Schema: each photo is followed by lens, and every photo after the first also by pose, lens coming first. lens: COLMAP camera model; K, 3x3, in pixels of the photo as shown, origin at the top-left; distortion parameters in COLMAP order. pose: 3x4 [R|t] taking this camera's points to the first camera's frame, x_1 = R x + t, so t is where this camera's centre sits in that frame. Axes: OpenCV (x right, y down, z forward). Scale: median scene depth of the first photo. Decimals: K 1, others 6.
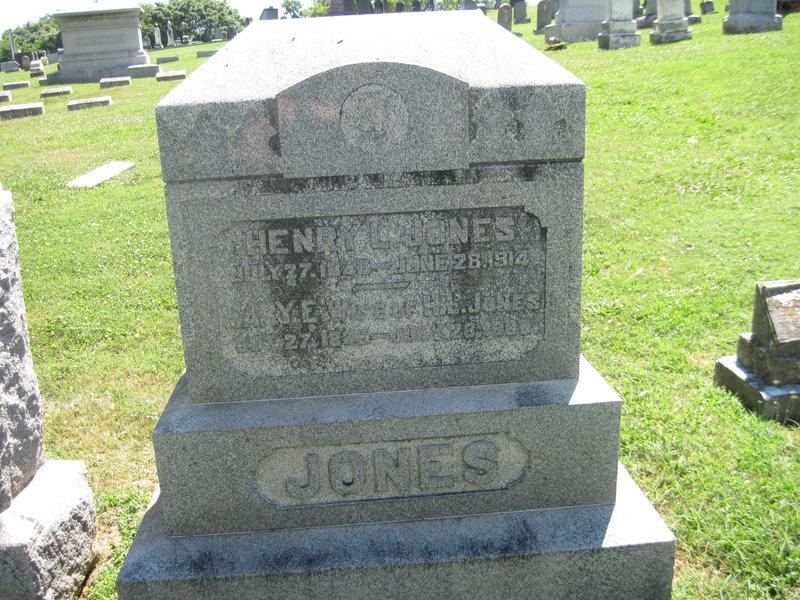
lens RADIAL K [[801.5, 0, 400.8], [0, 801.5, 300.9], [0, 0, 1]] dist [-0.097003, 0.000000]
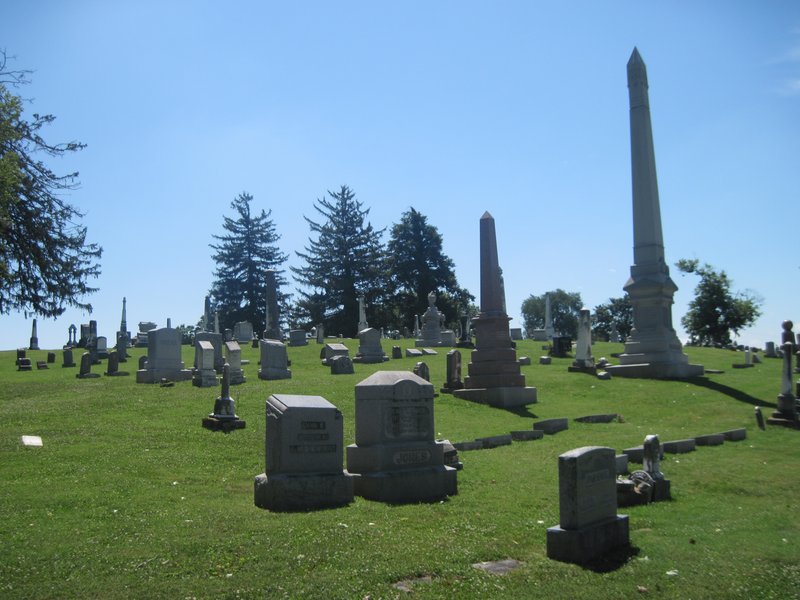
lens RADIAL K [[801.5, 0, 399.9], [0, 801.5, 300.9], [0, 0, 1]] dist [-0.097003, 0.000000]
pose [[0.757453, 0.110291, 0.643507, -3.466738], [0.168336, 0.919313, -0.355706, 1.098187], [-0.630815, 0.377756, 0.677770, -2.778005]]
